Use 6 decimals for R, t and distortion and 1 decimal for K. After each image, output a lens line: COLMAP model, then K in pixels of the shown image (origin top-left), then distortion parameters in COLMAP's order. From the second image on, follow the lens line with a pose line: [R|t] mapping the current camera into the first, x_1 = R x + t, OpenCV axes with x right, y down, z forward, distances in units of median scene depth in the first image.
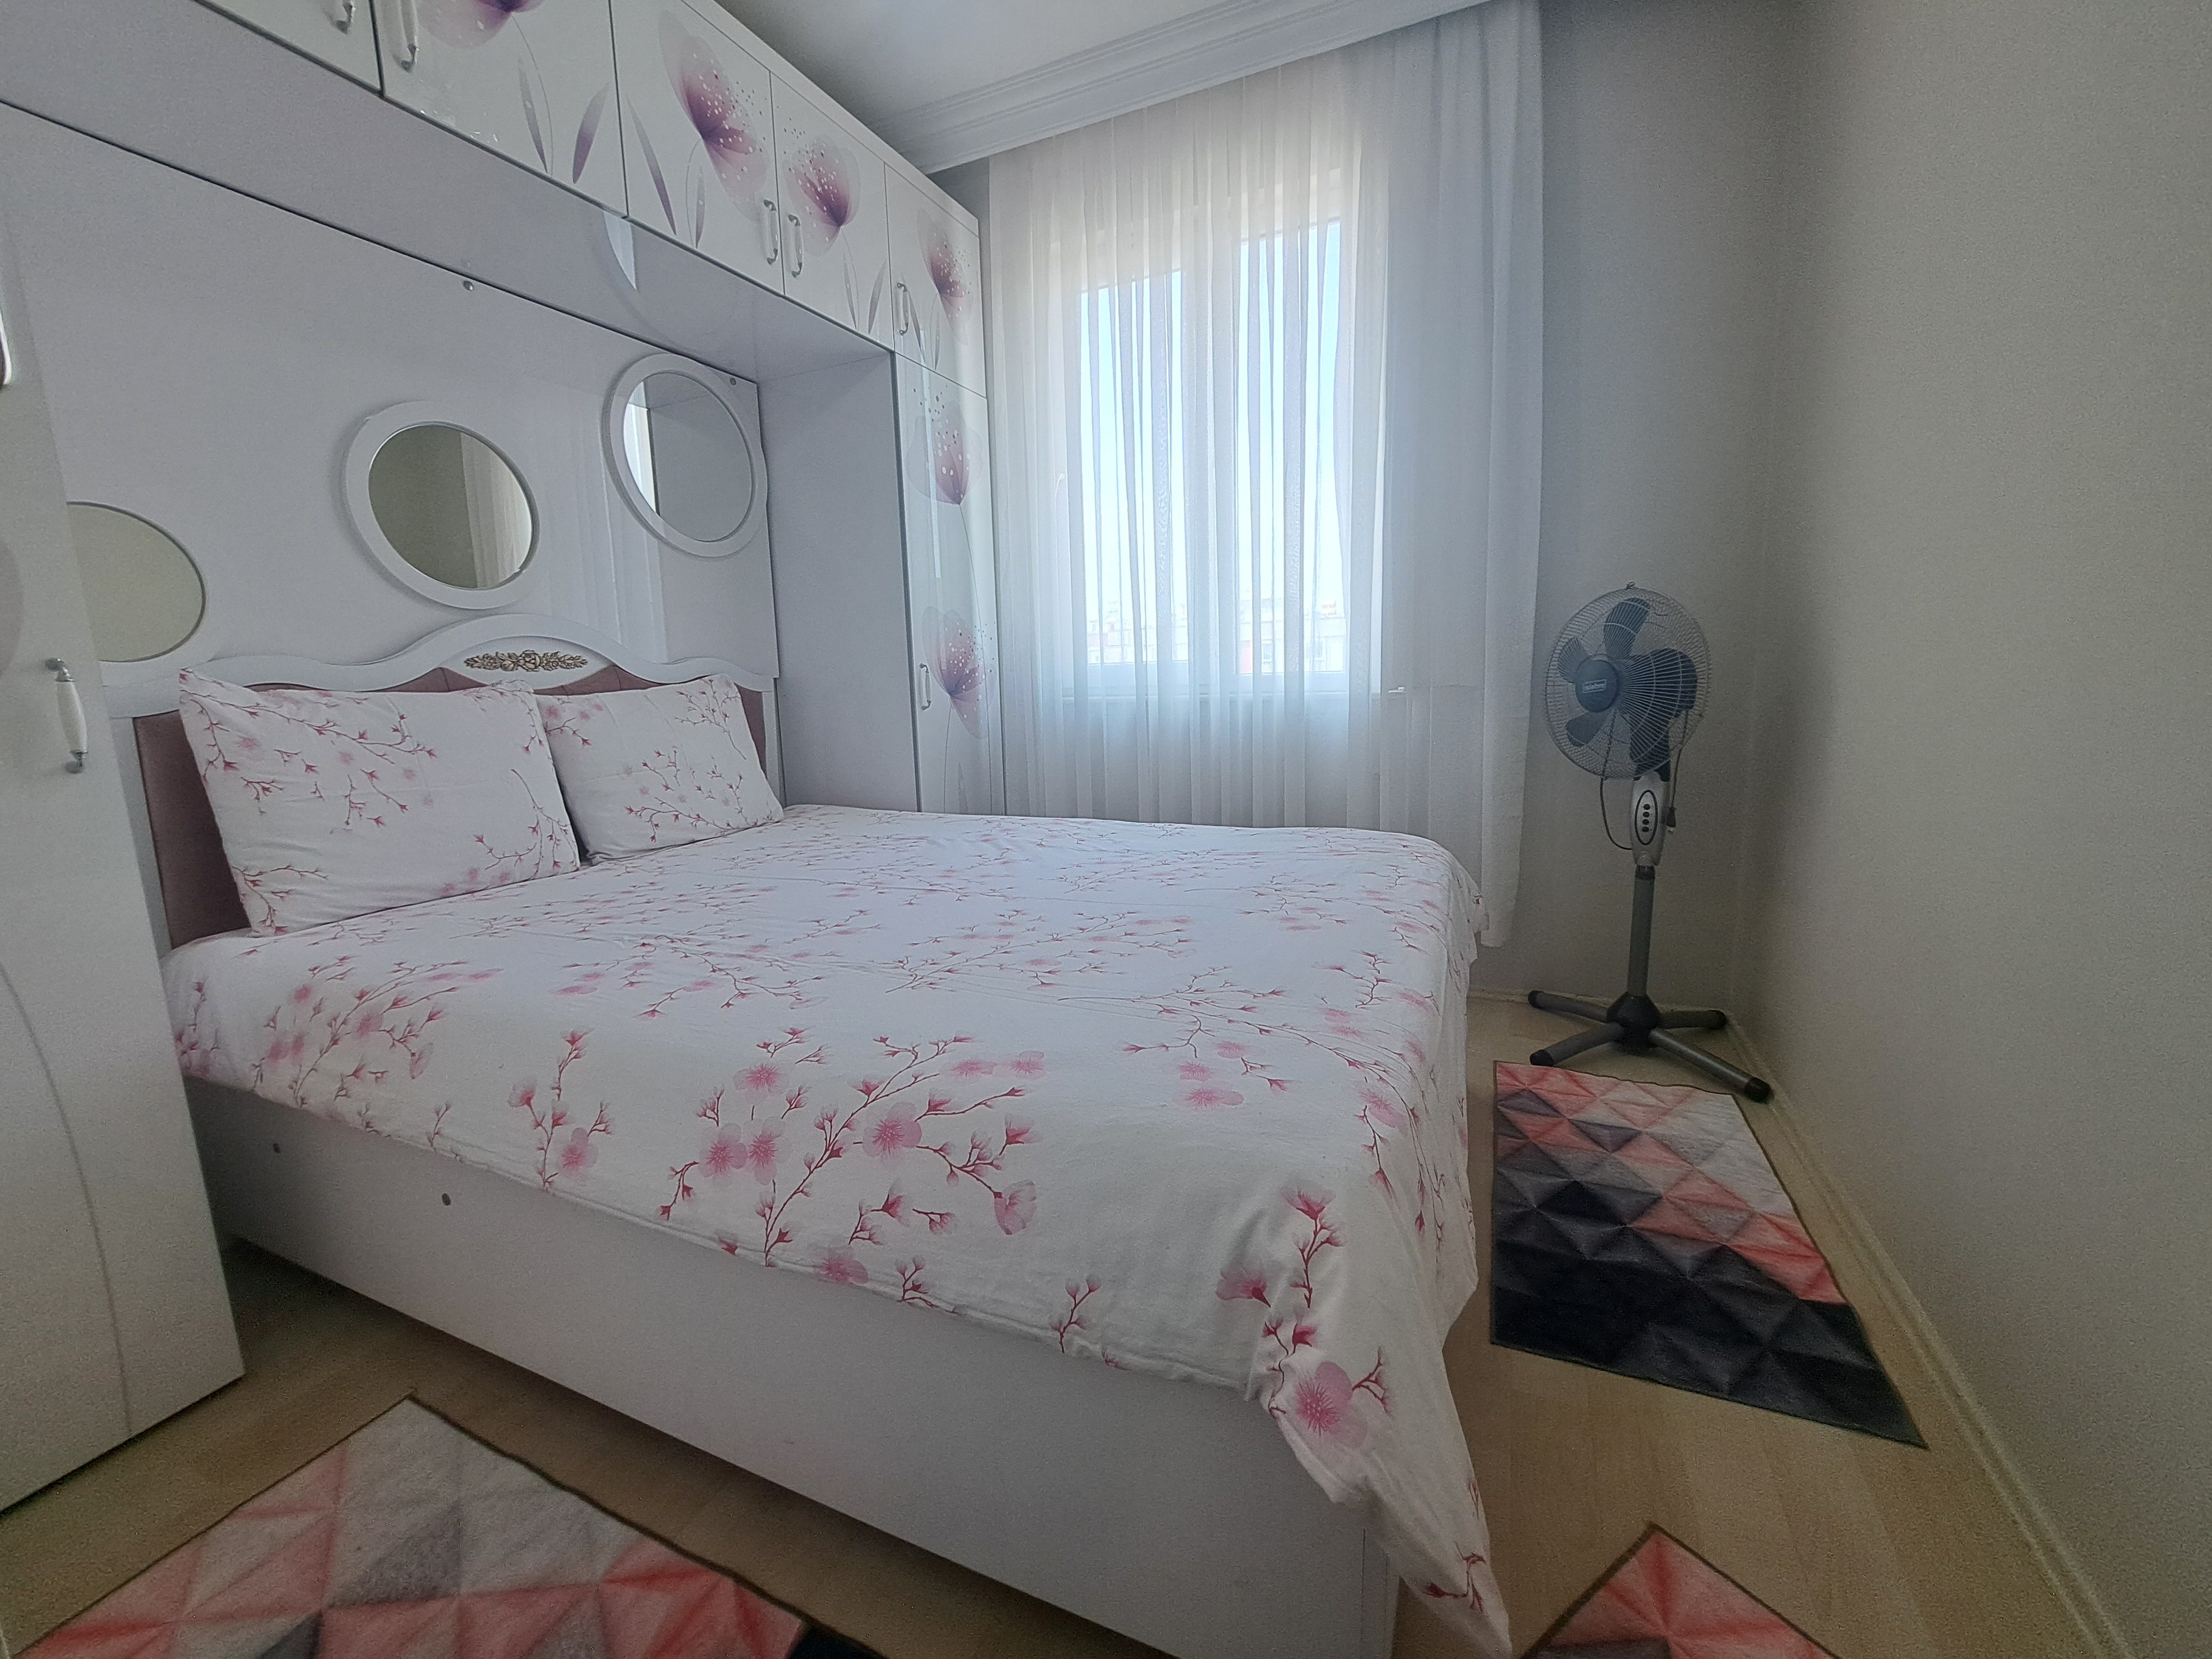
lens RADIAL K [[876.7, 0, 1107.4], [0, 876.7, 814.0], [0, 0, 1]] dist [-0.013262, -0.000176]
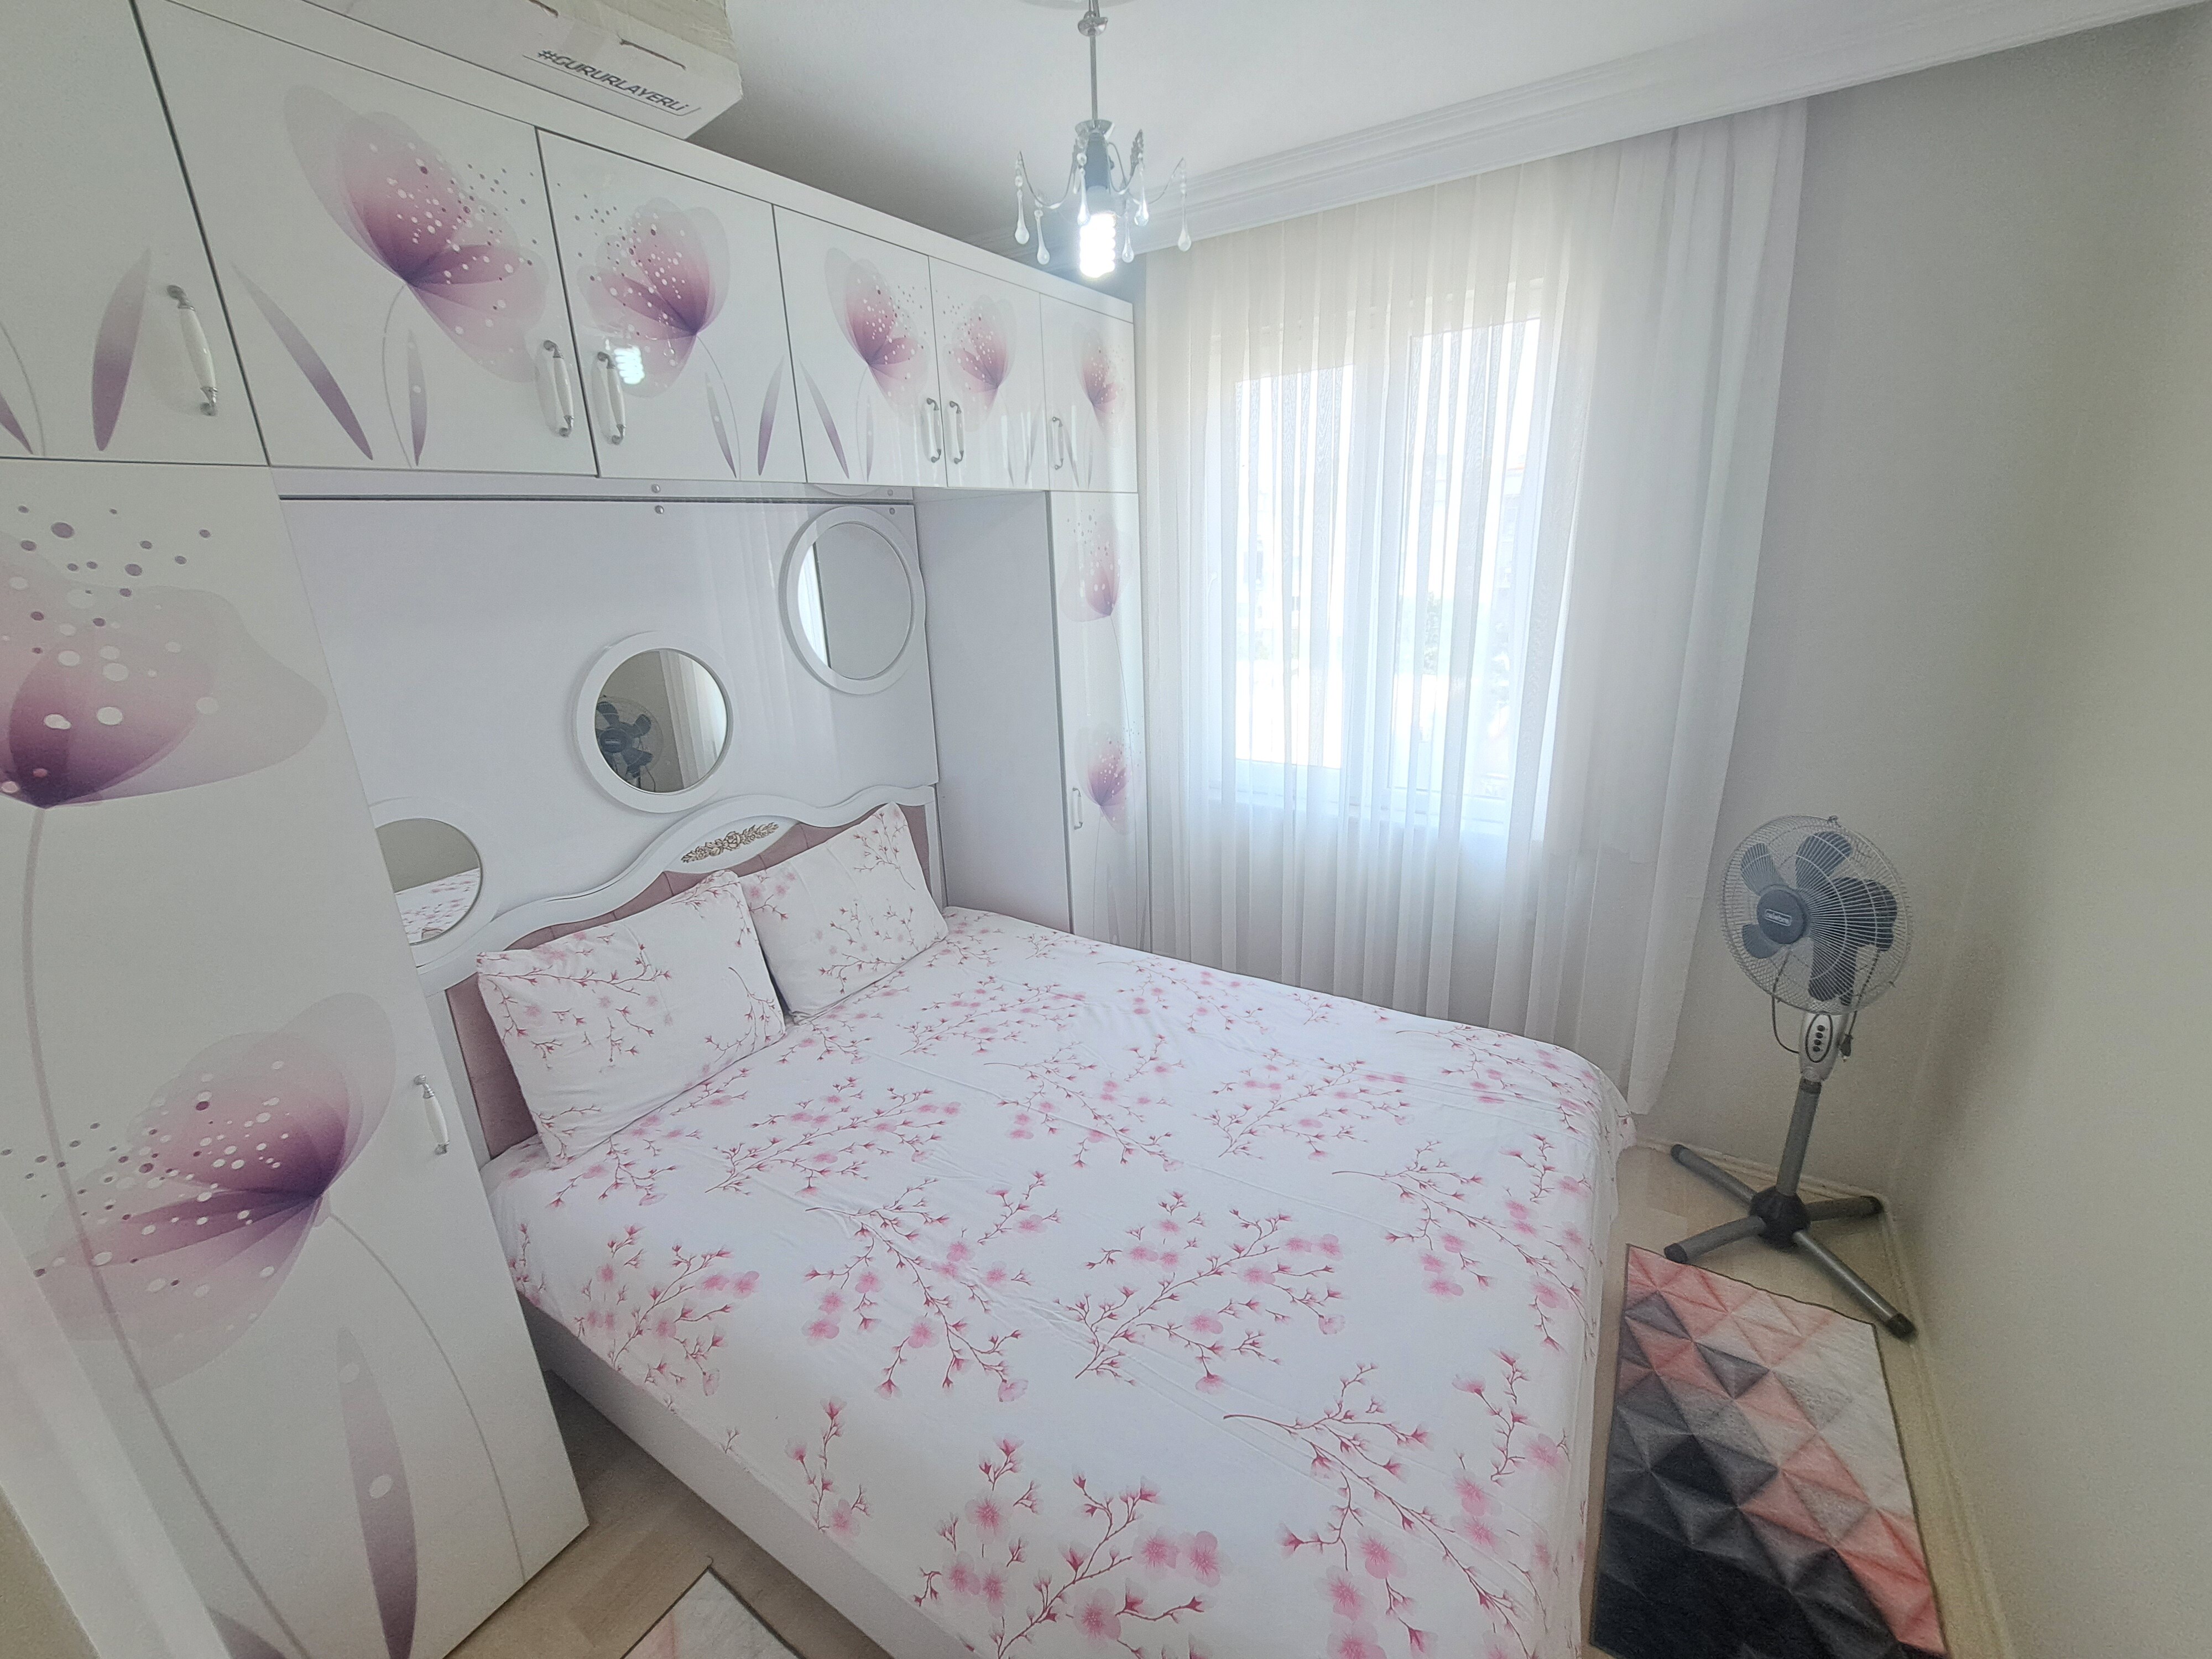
lens RADIAL K [[884.4, 0, 1109.0], [0, 884.4, 822.3], [0, 0, 1]] dist [-0.015704, -0.000303]
pose [[0.990067, 0.031181, -0.137098, -0.039056], [-0.010314, 0.988578, 0.150357, -0.405102], [0.140220, -0.147449, 0.979080, -0.025273]]
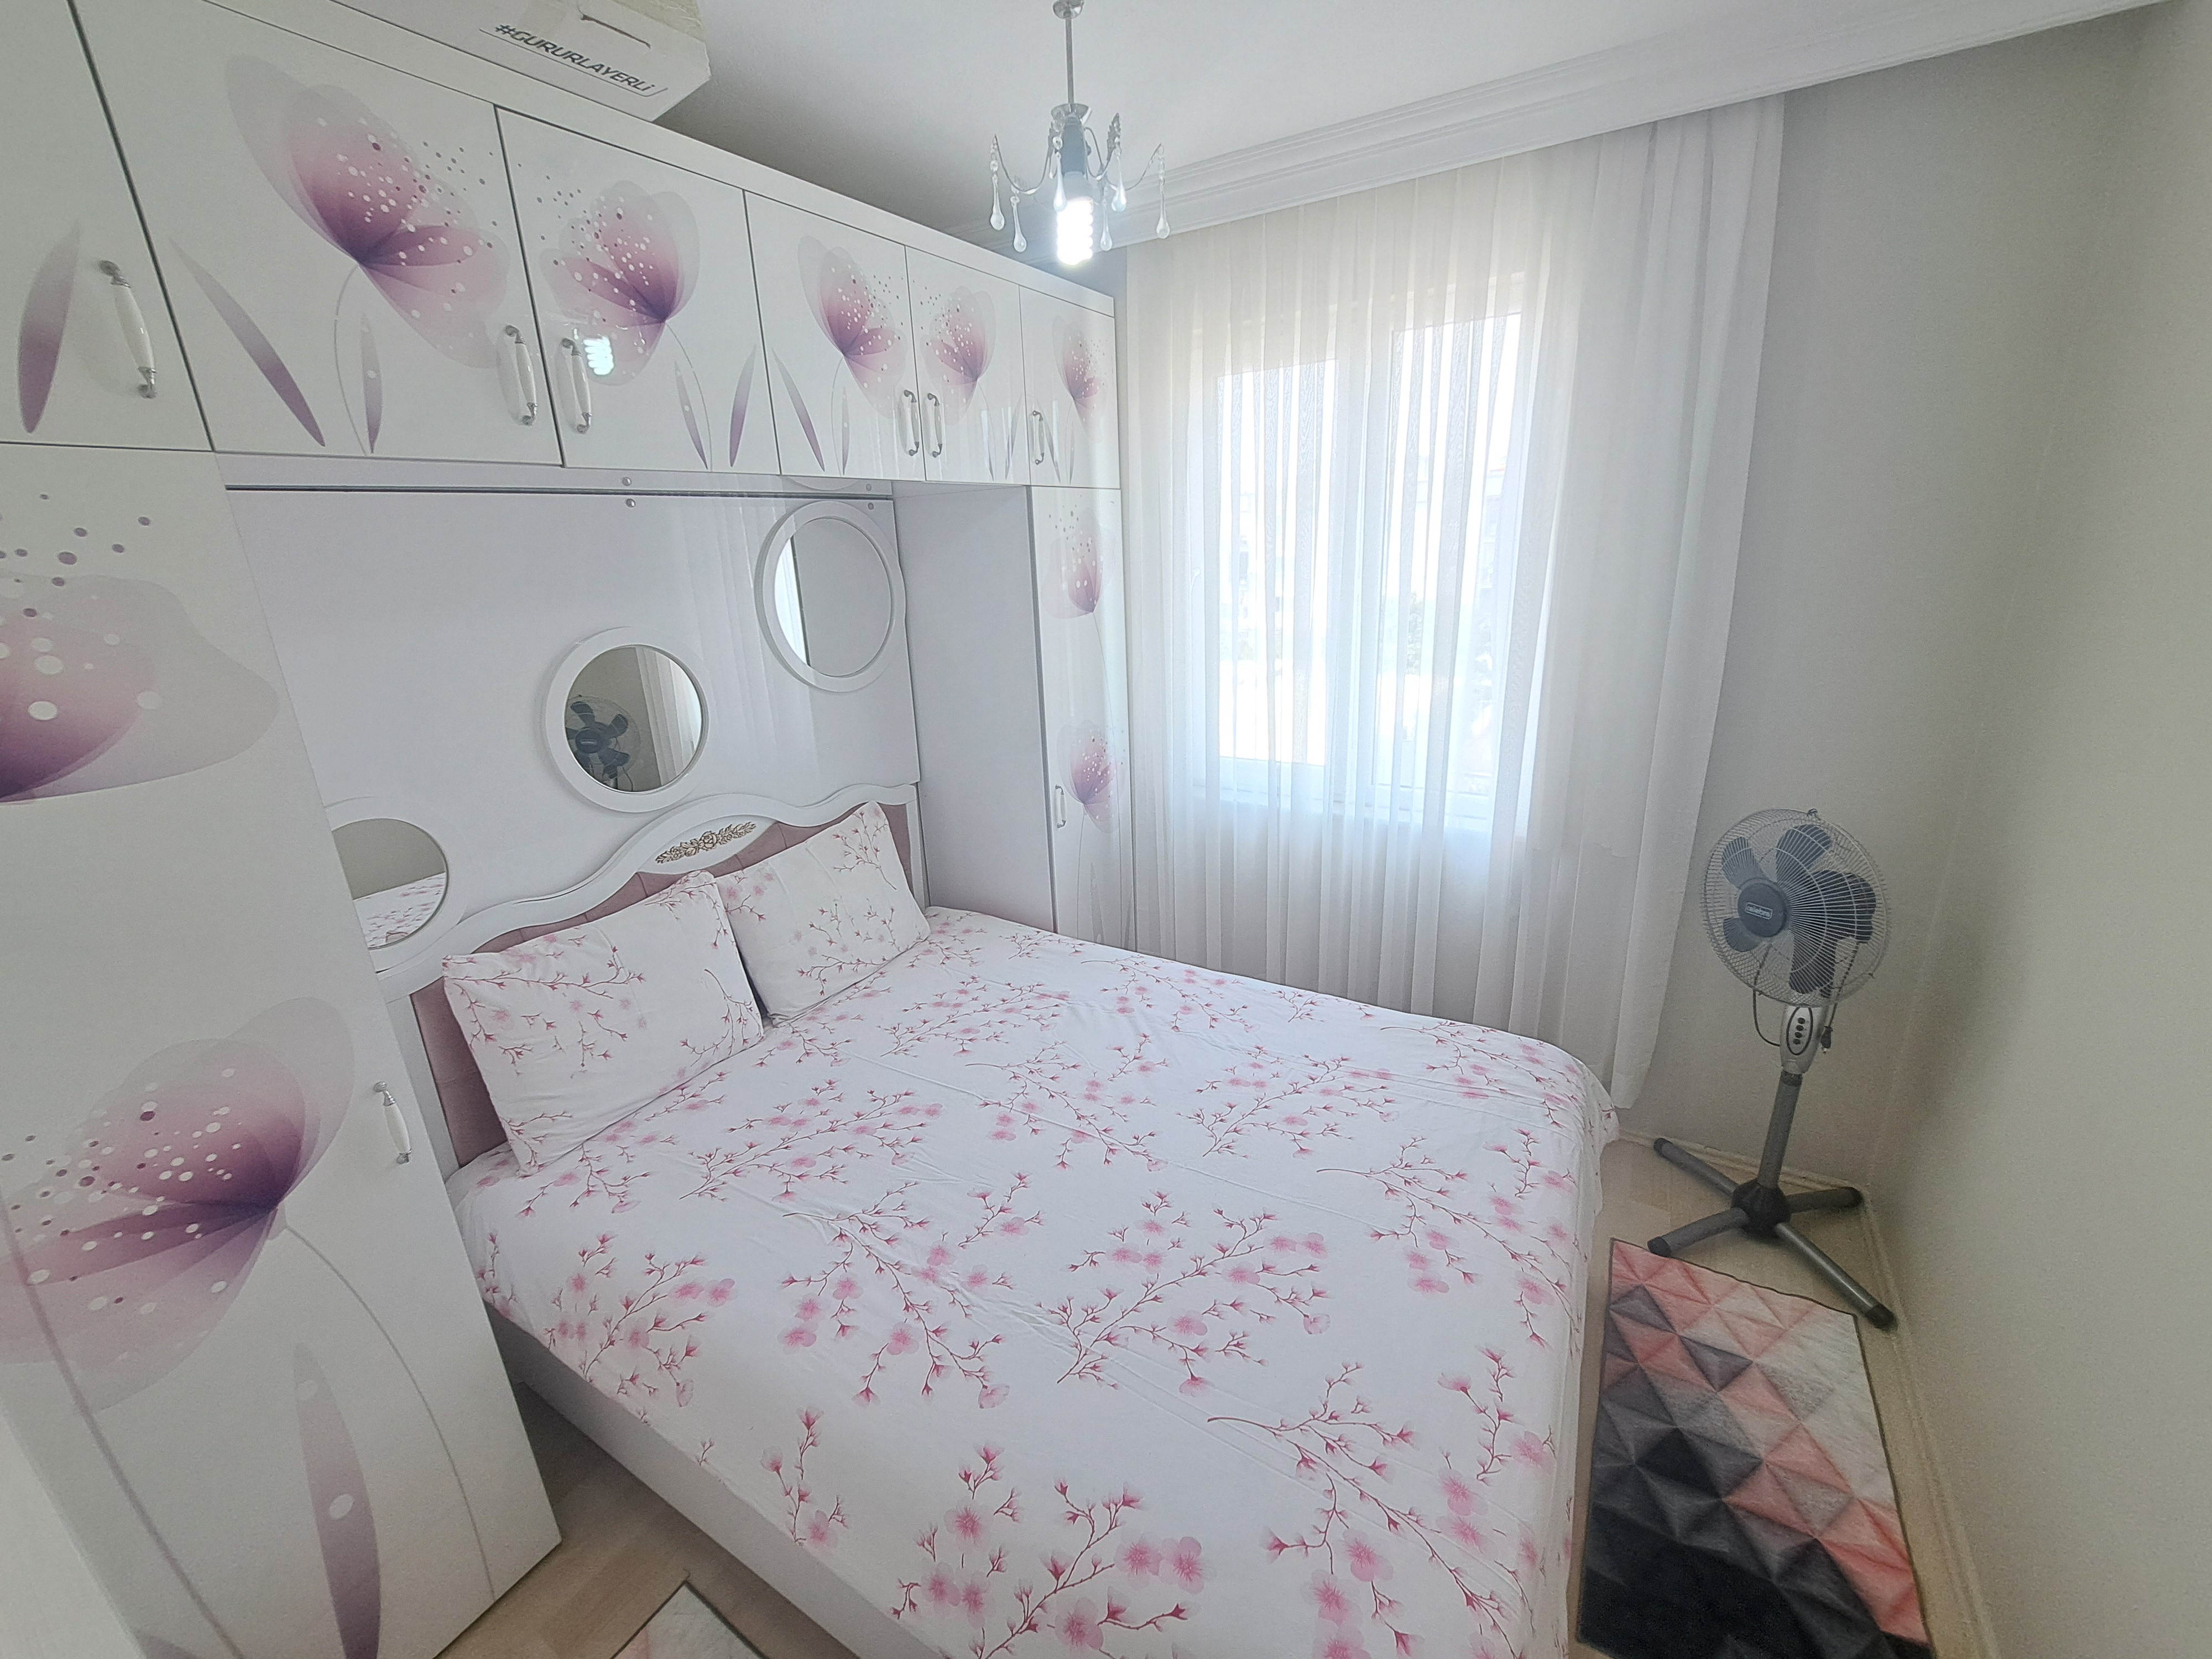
lens RADIAL K [[884.4, 0, 1112.9], [0, 884.4, 824.5], [0, 0, 1]] dist [-0.015296, -0.000272]
pose [[0.992698, 0.026103, -0.117766, -0.035009], [-0.007960, 0.988352, 0.151976, -0.399561], [0.120362, -0.149929, 0.981343, -0.014355]]
